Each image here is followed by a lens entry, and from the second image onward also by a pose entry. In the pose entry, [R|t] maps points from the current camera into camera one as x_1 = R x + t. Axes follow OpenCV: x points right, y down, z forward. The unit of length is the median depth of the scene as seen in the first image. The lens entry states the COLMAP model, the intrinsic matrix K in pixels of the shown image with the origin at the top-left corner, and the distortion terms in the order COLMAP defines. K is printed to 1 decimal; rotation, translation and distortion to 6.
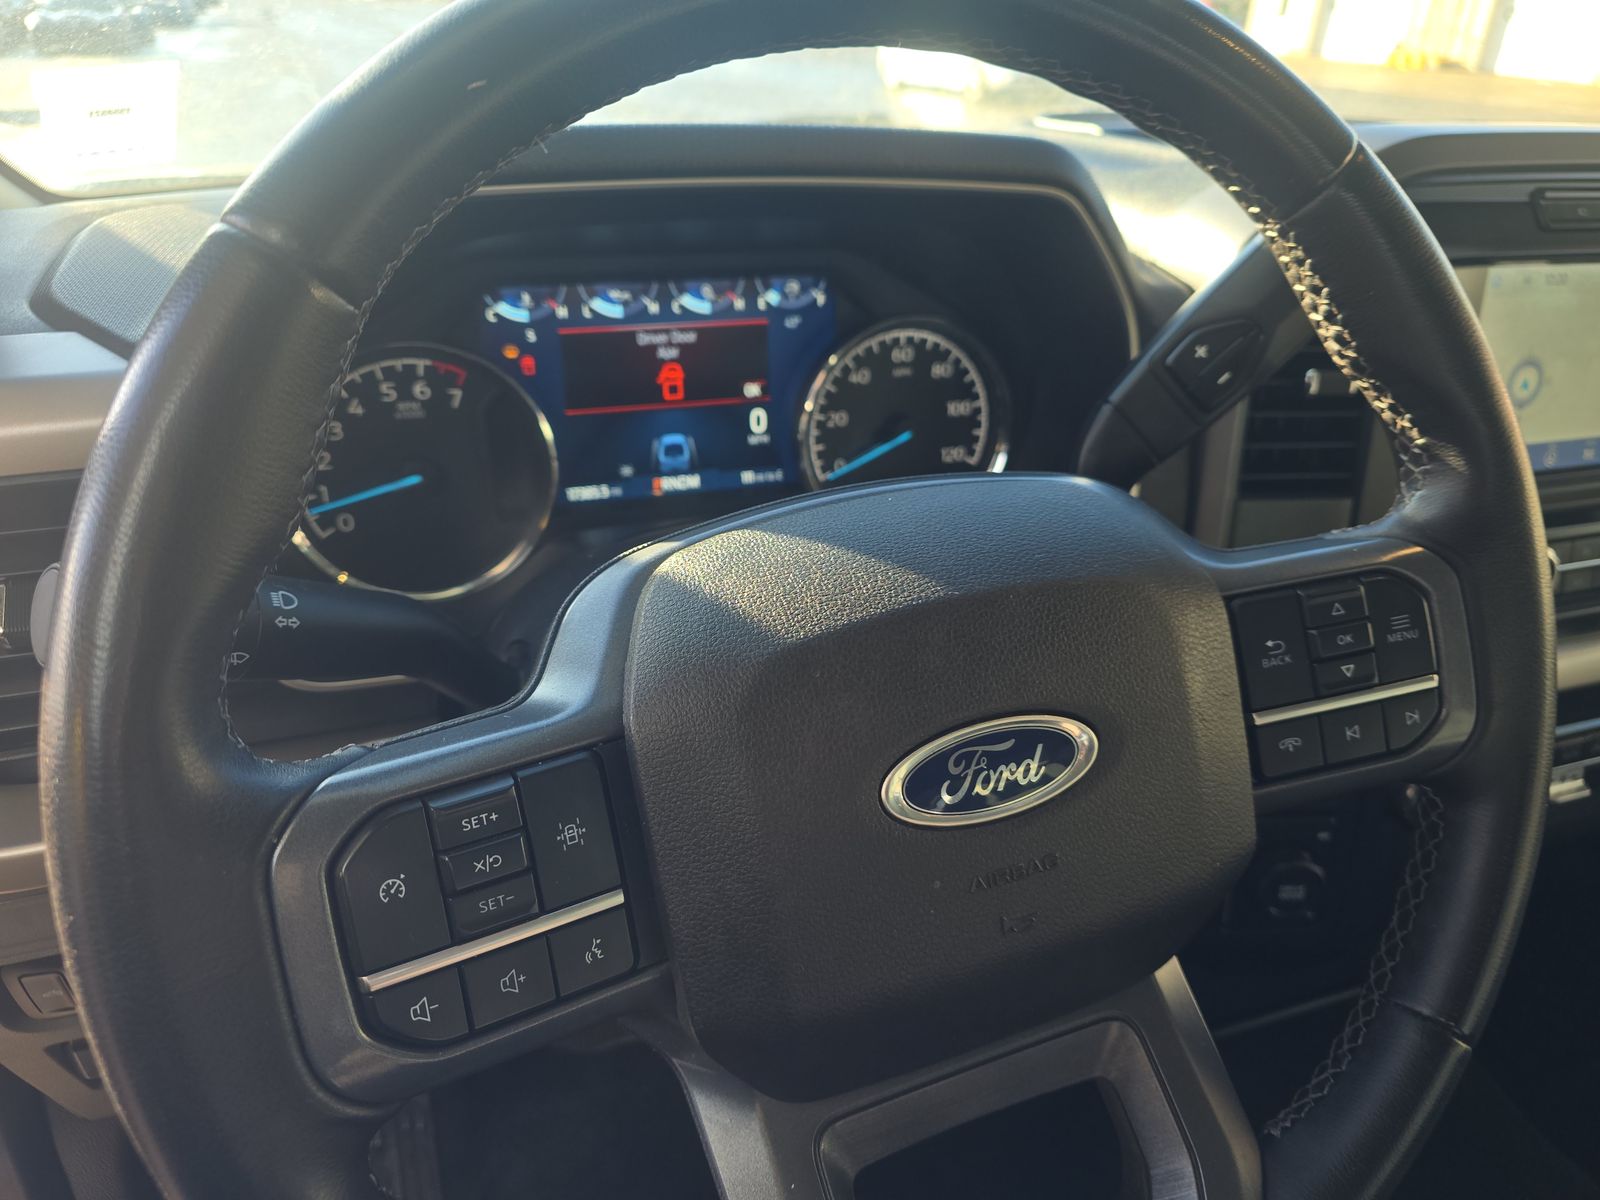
lens RADIAL K [[1094.3, 0, 788.8], [0, 1094.3, 591.2], [0, 0, 1]] dist [0.024288, -0.030894]
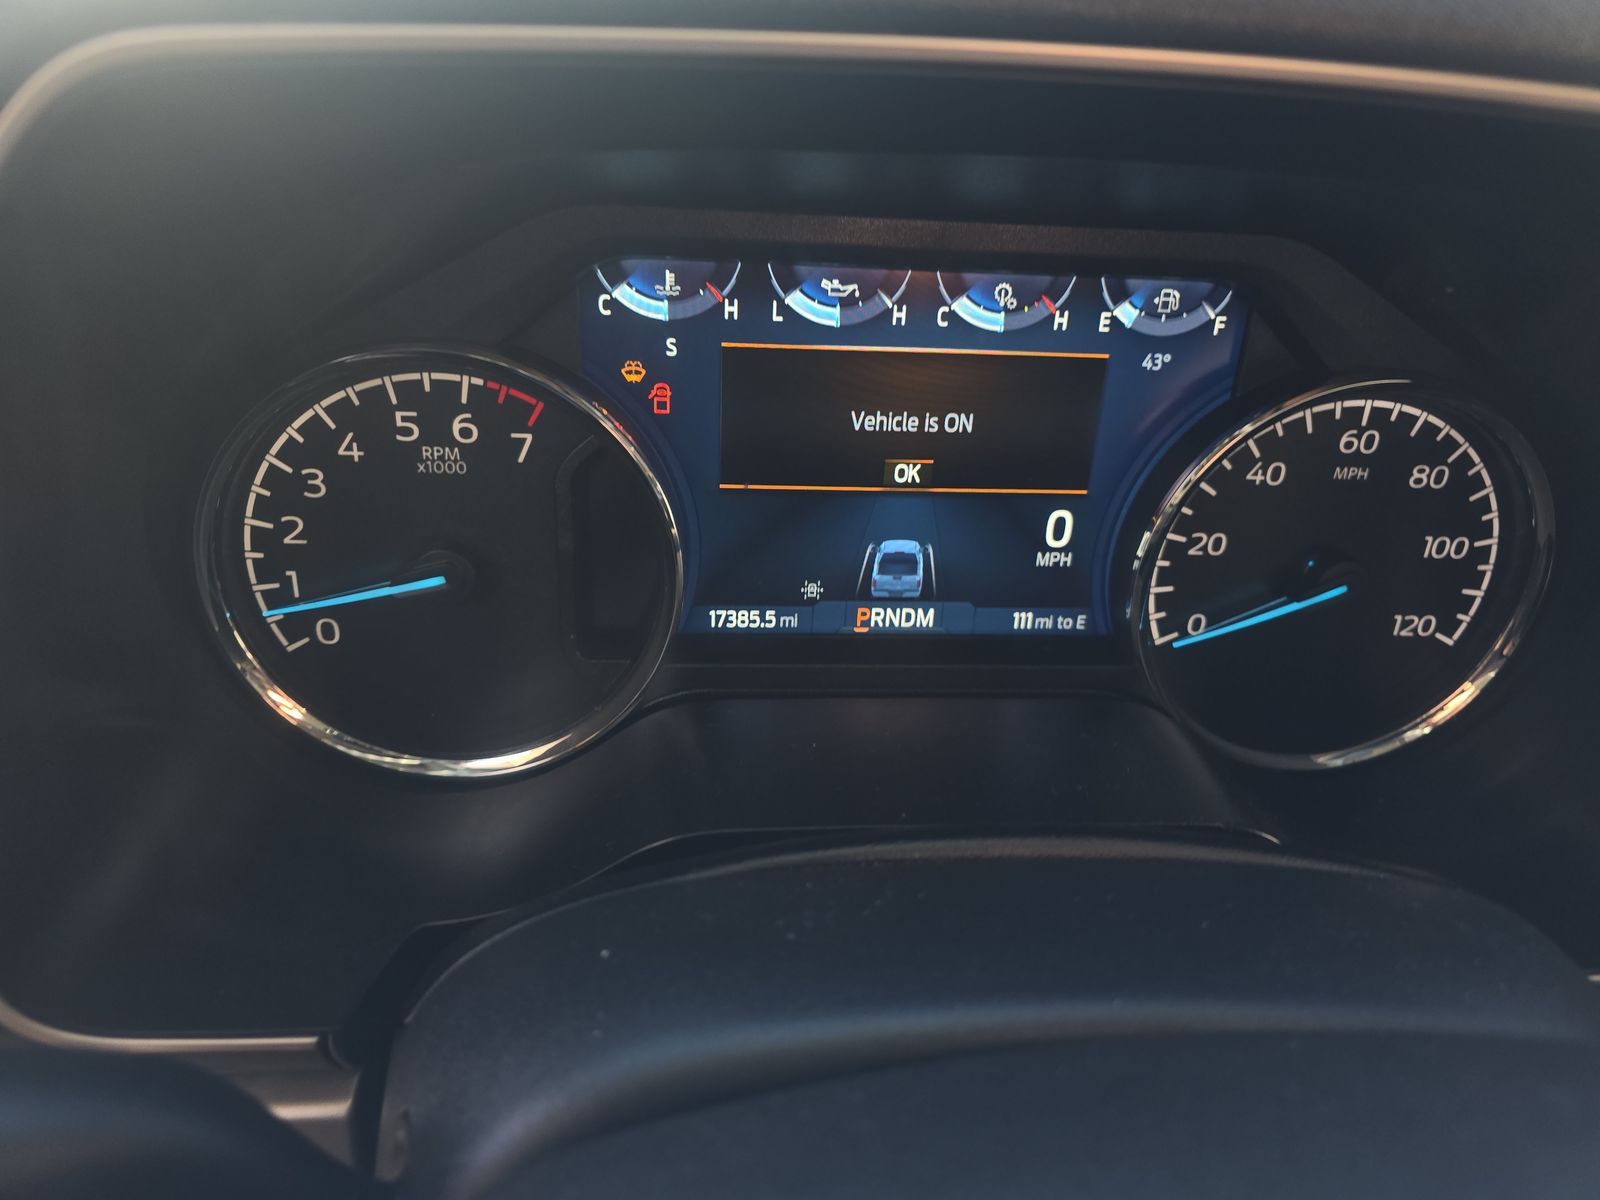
lens RADIAL K [[1094.3, 0, 770.0], [0, 1094.3, 571.0], [0, 0, 1]] dist [0.024288, -0.030894]
pose [[0.962917, 0.153686, -0.221744, -0.045376], [-0.146103, 0.987989, 0.050306, -0.151244], [0.226812, -0.016043, 0.973806, 0.455482]]
